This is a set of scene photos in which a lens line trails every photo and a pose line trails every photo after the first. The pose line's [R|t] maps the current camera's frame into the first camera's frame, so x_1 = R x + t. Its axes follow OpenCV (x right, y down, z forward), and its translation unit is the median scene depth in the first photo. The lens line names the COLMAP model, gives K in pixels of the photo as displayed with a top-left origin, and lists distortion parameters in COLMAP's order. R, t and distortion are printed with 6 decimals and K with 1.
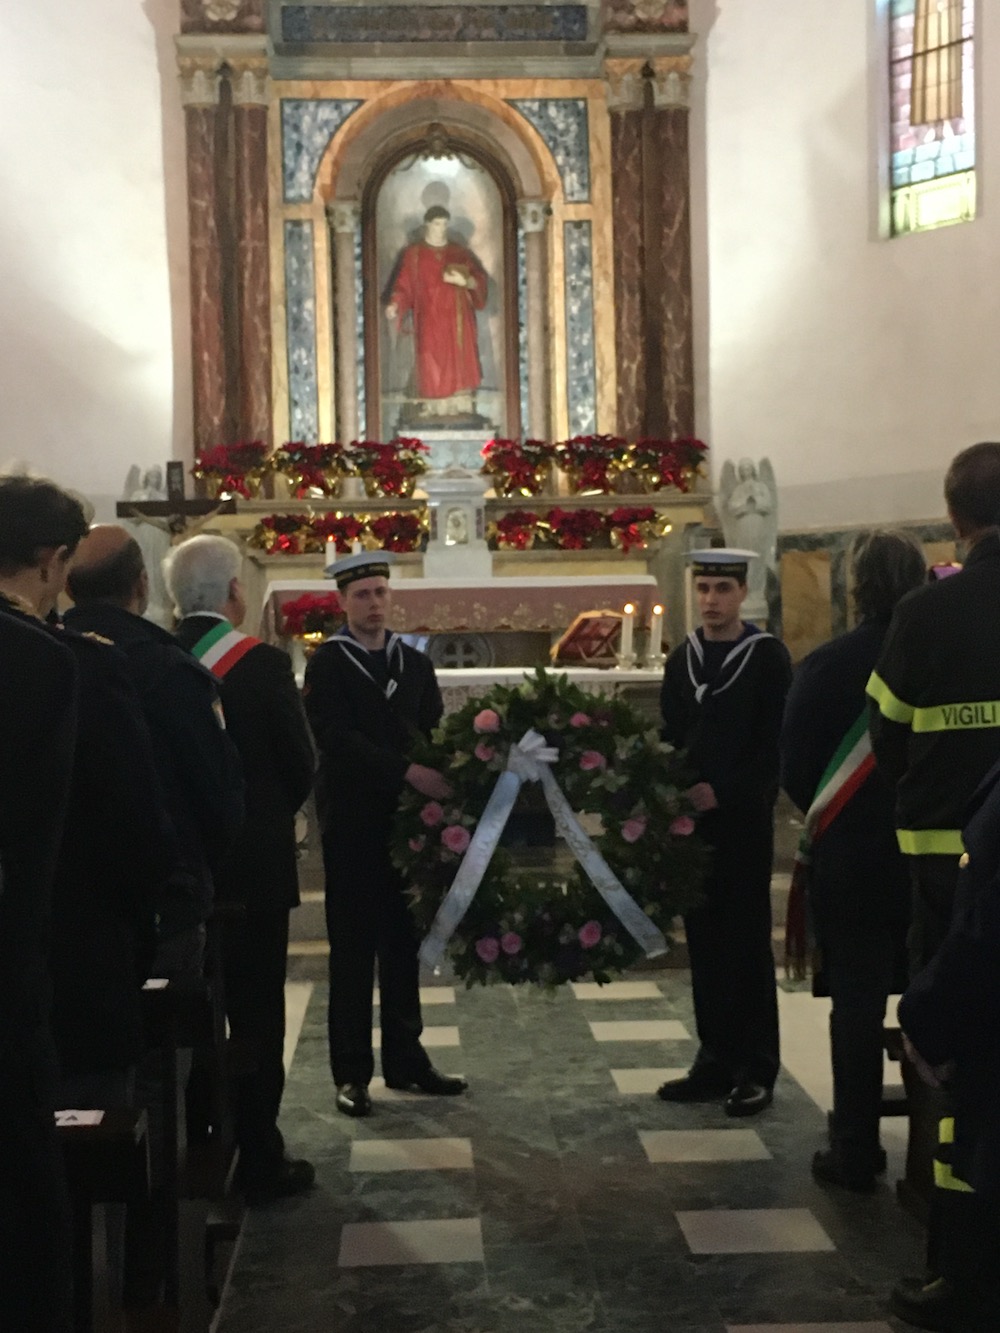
lens RADIAL K [[2054.0, 0, 497.3], [0, 2054.0, 668.6], [0, 0, 1]] dist [0.004327, 0.000000]
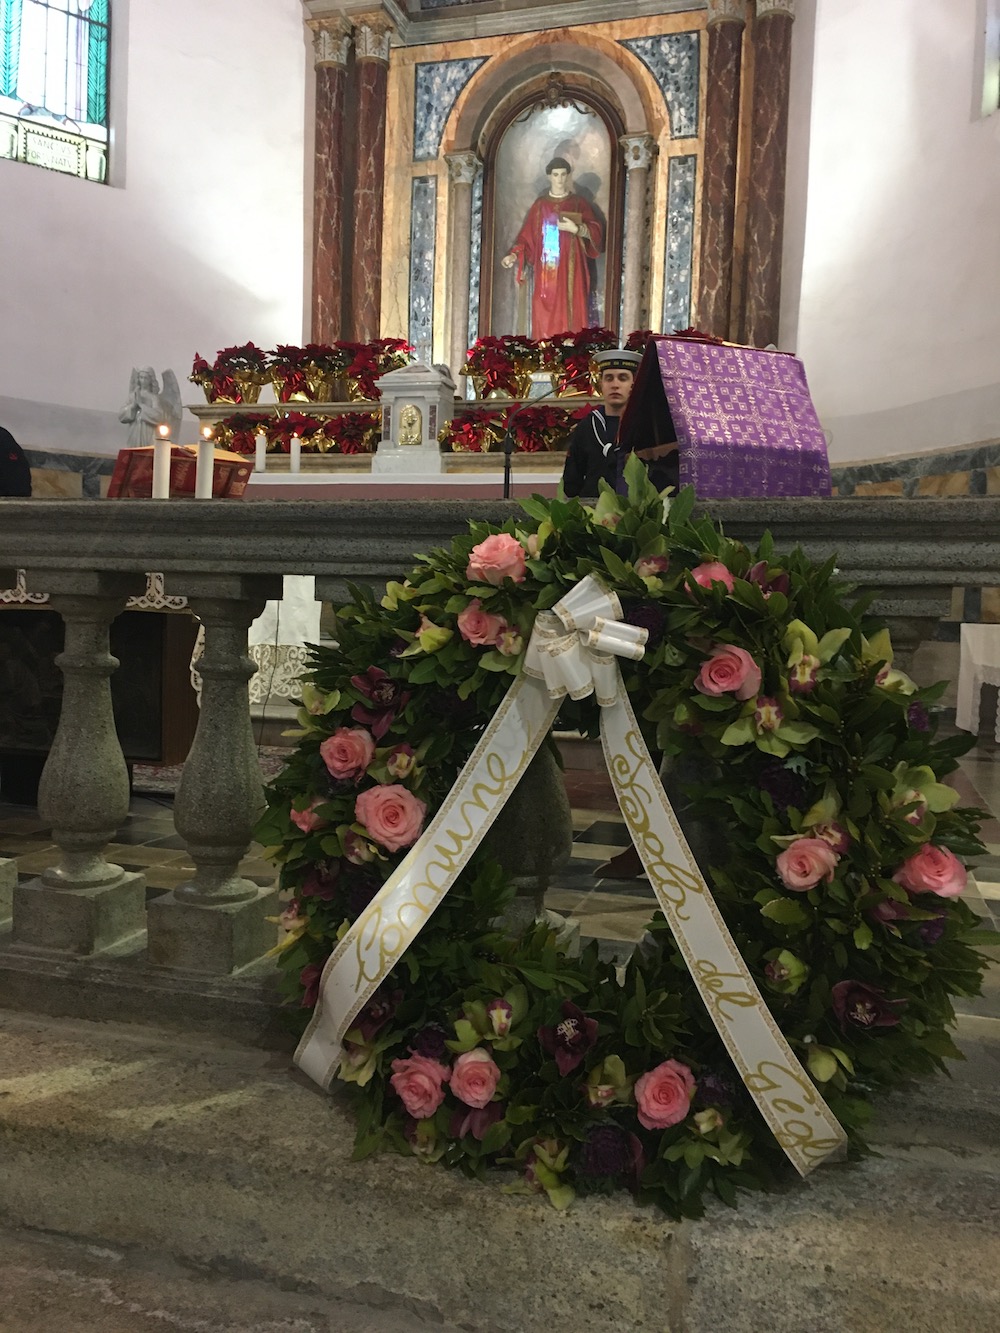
lens RADIAL K [[1149.3, 0, 500.3], [0, 1149.3, 665.4], [0, 0, 1]] dist [0.049060, -0.066168]
pose [[0.935944, 0.065093, -0.346080, 0.168213], [-0.054912, 0.997723, 0.039153, 0.012855], [0.347841, -0.017641, 0.937388, 0.436425]]
